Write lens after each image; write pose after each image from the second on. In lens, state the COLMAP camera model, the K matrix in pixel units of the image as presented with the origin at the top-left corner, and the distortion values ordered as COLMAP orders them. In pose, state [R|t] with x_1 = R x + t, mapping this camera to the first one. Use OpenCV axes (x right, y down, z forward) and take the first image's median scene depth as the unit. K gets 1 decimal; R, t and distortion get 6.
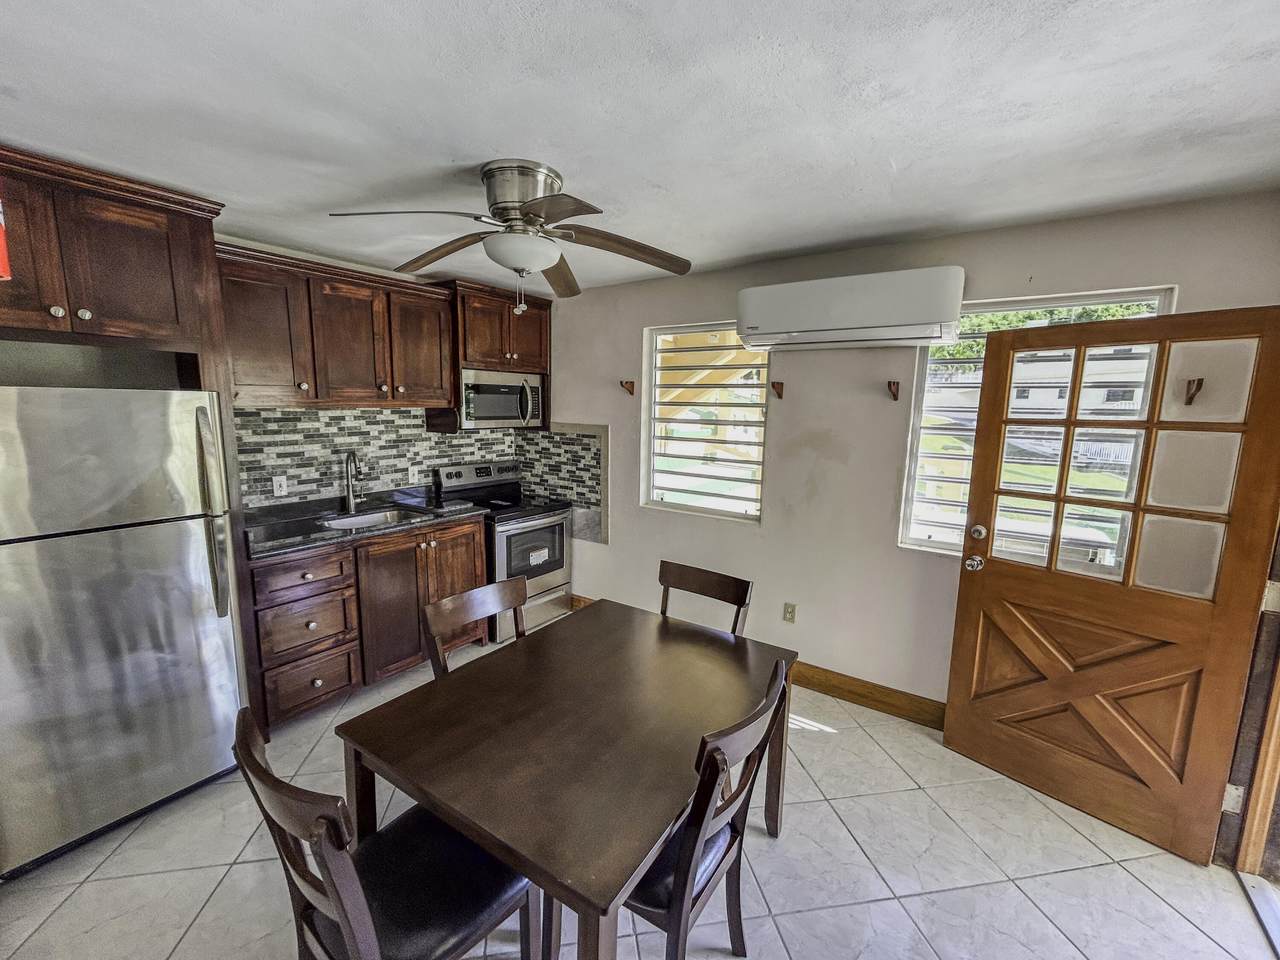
lens RADIAL K [[518.4, 0, 635.0], [0, 518.4, 483.5], [0, 0, 1]] dist [0.001357, 0.000244]
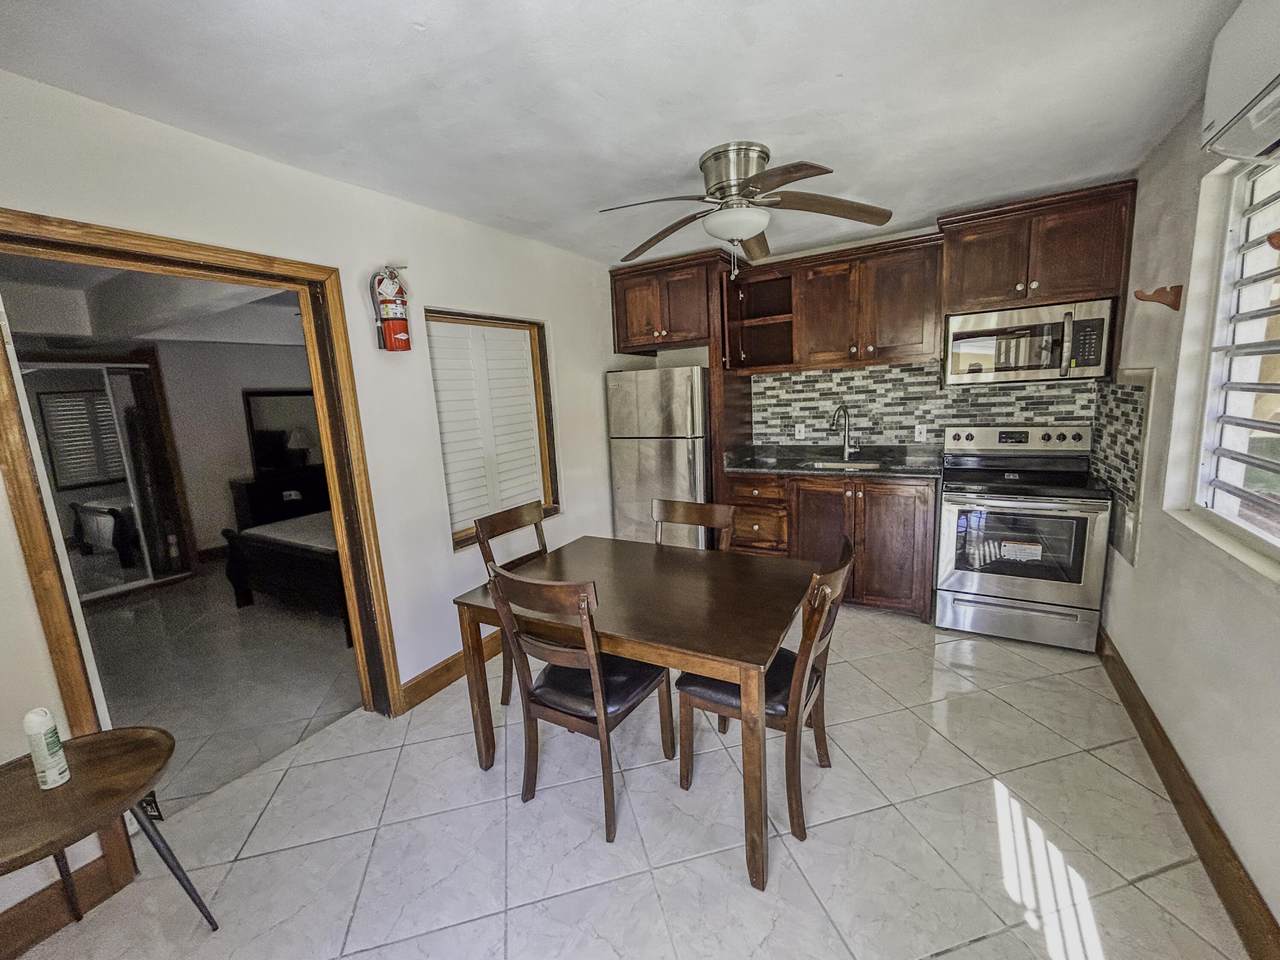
lens RADIAL K [[518.4, 0, 641.4], [0, 518.4, 480.2], [0, 0, 1]] dist [0.001357, 0.000244]
pose [[0.086646, 0.146194, -0.985454, 0.545540], [-0.095120, 0.985869, 0.137892, -0.014937], [0.991688, 0.081789, 0.099328, 0.403838]]
